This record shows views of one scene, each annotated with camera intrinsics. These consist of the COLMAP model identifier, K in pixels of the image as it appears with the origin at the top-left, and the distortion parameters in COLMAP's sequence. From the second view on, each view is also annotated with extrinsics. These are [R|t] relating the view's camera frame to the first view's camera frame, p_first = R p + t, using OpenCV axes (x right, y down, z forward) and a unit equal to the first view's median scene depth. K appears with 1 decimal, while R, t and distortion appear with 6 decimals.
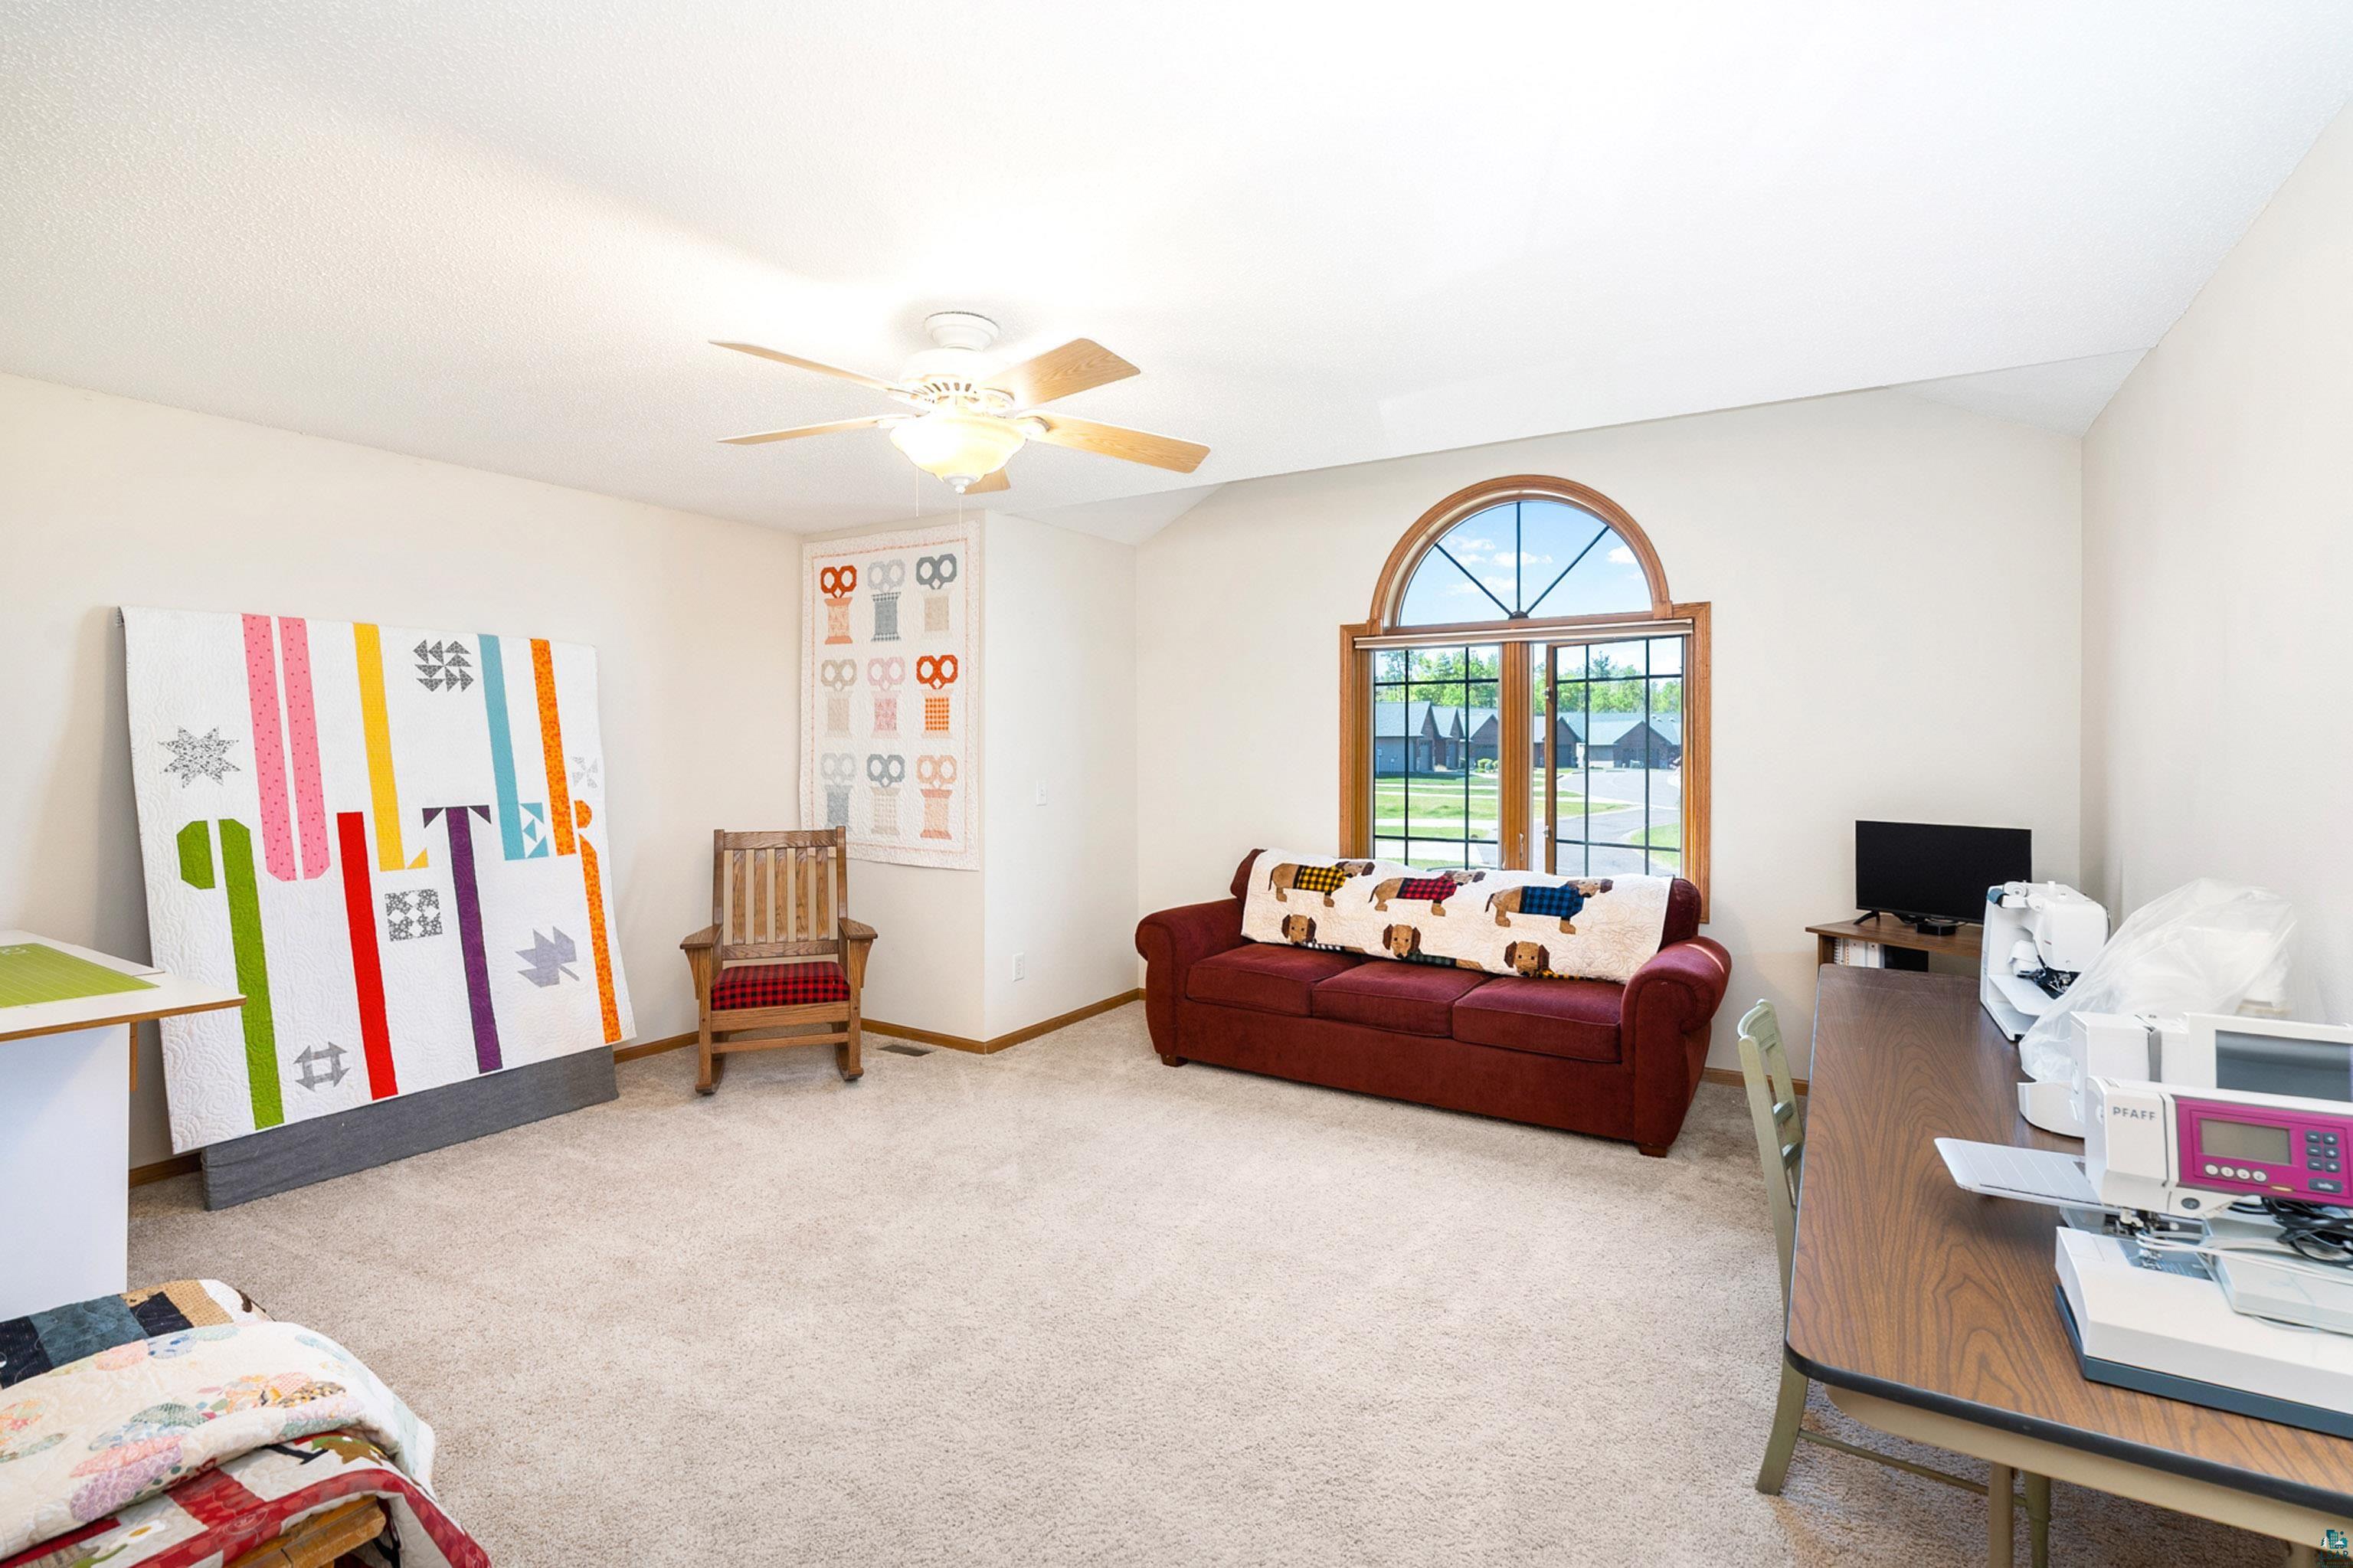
lens RADIAL K [[1097.9, 0, 1185.6], [0, 1097.9, 738.1], [0, 0, 1]] dist [-0.001236, 0.000129]
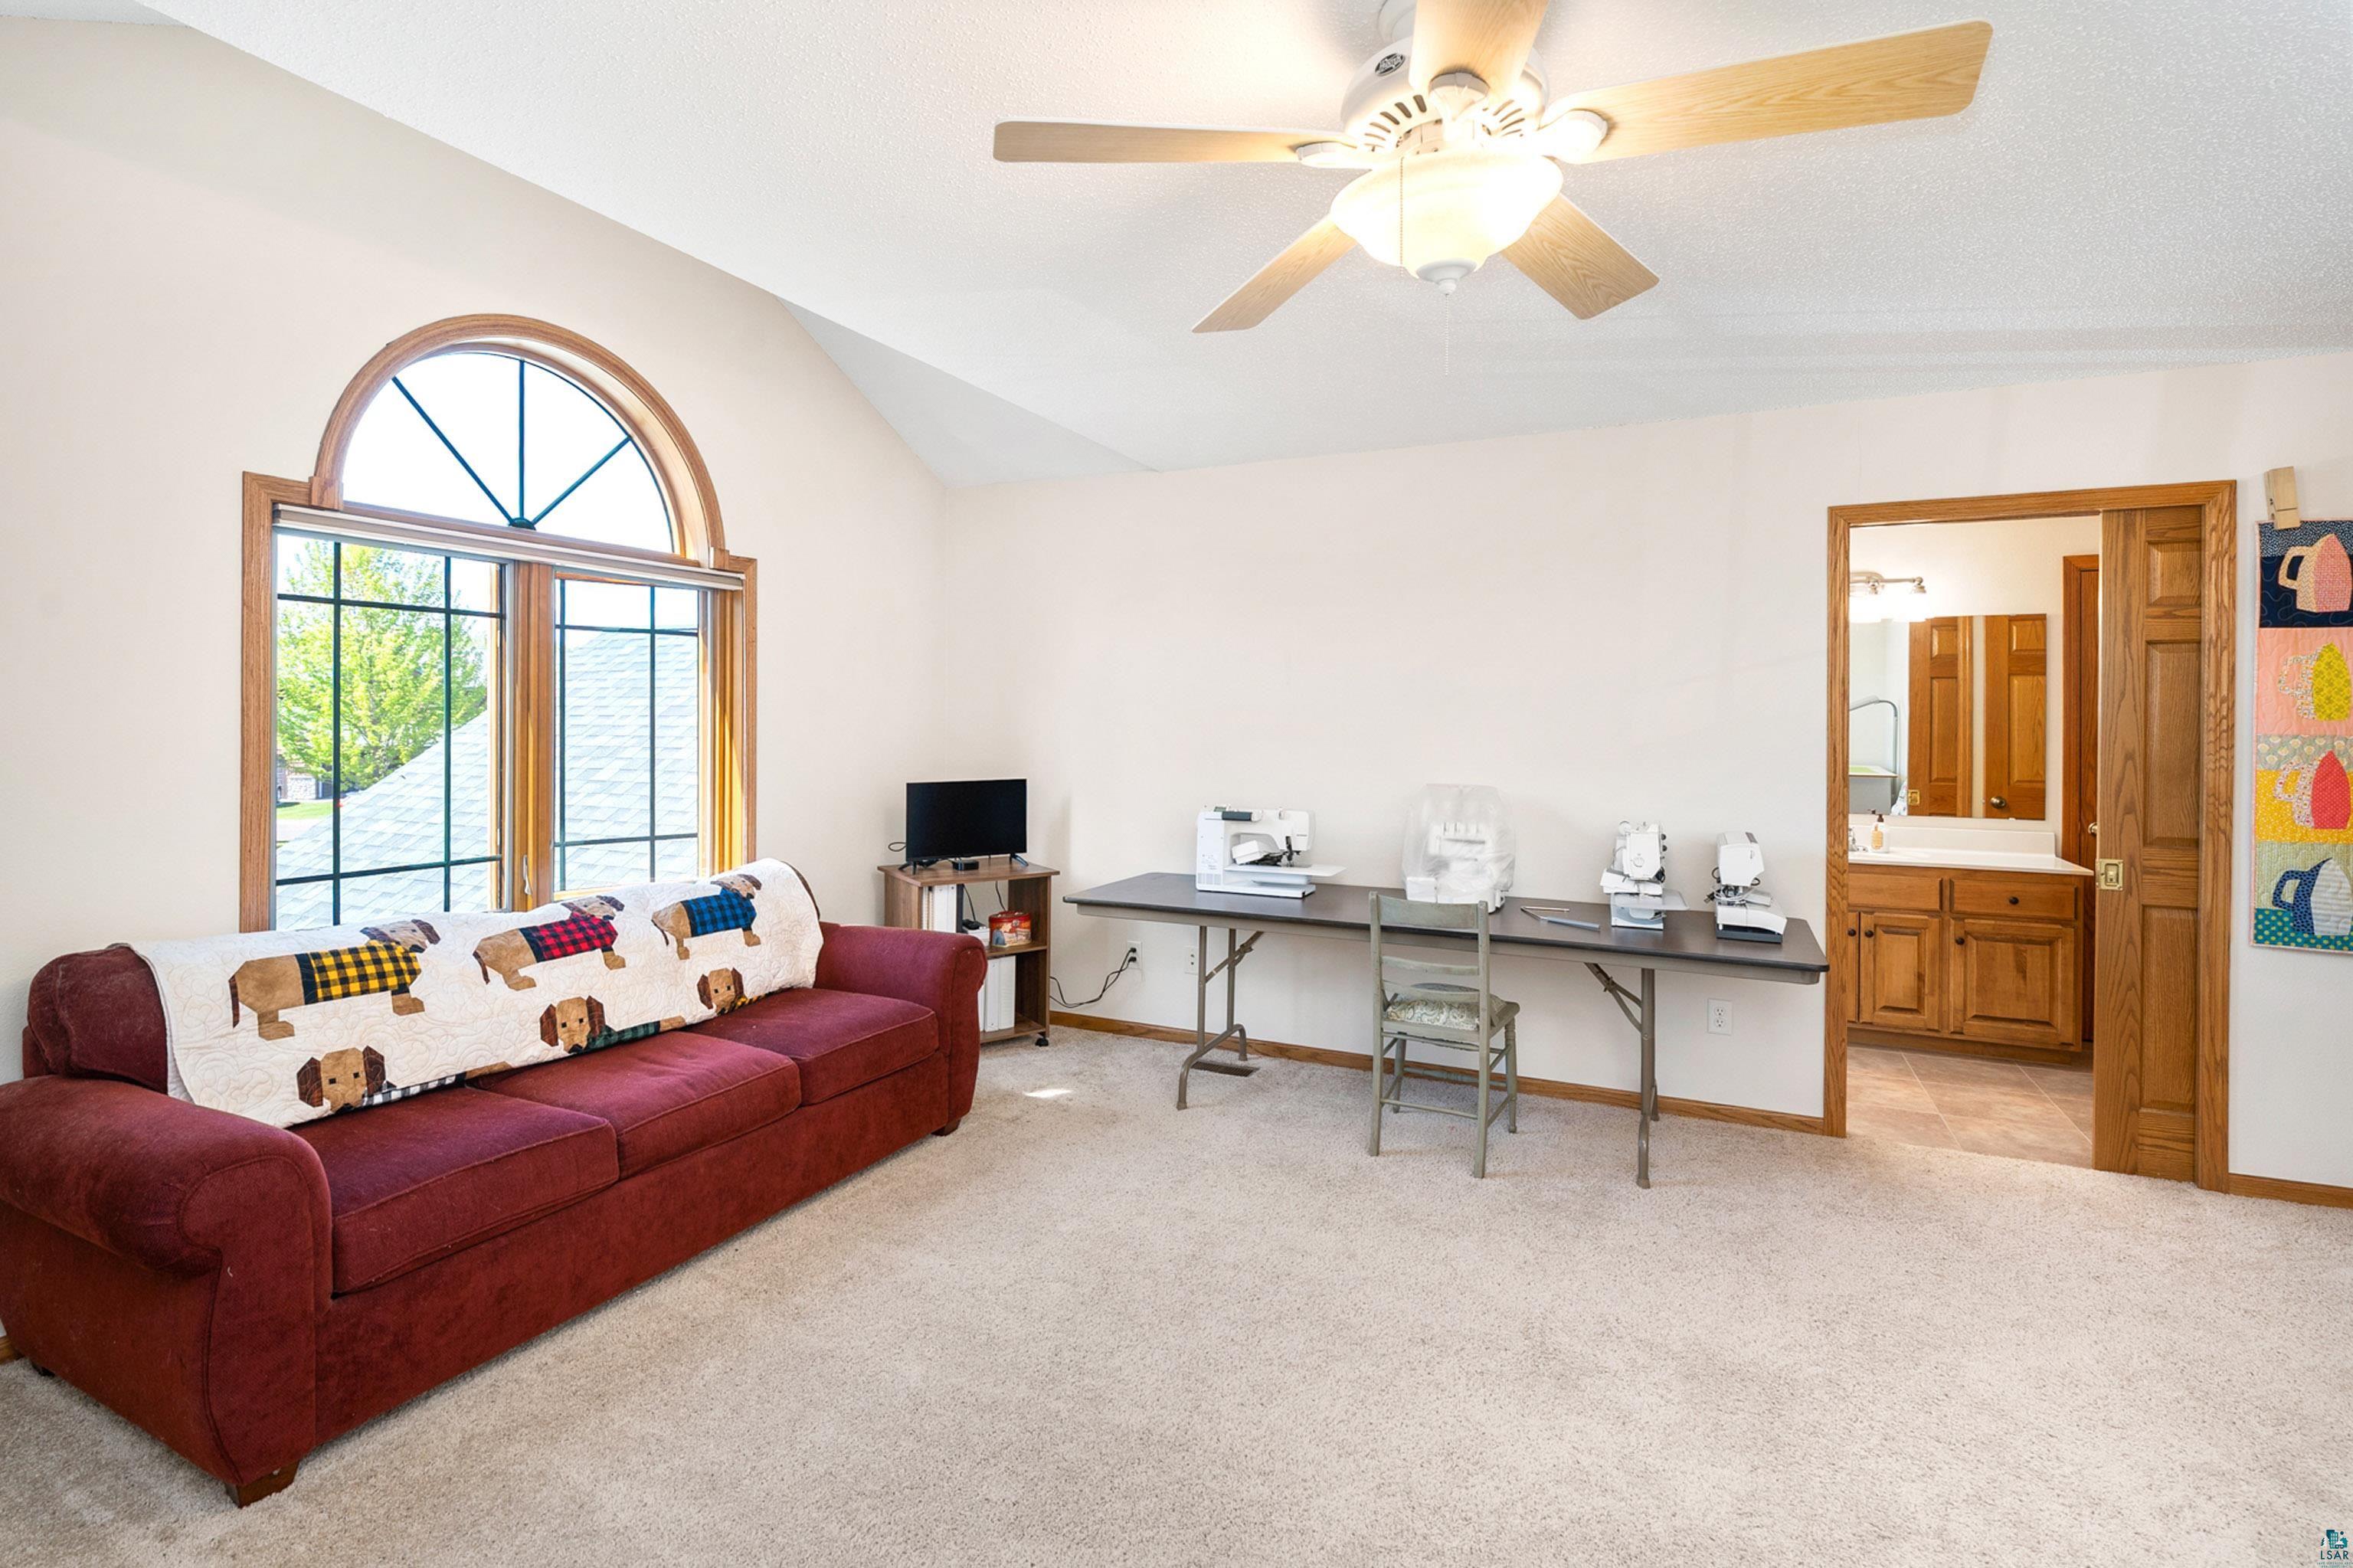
lens RADIAL K [[1097.9, 0, 1185.6], [0, 1097.9, 738.1], [0, 0, 1]] dist [-0.001236, 0.000129]
pose [[-0.109560, -0.014277, 0.993878, -0.446409], [-0.010131, 0.999861, 0.013246, 0.009171], [-0.993929, -0.008618, -0.109690, 0.698536]]
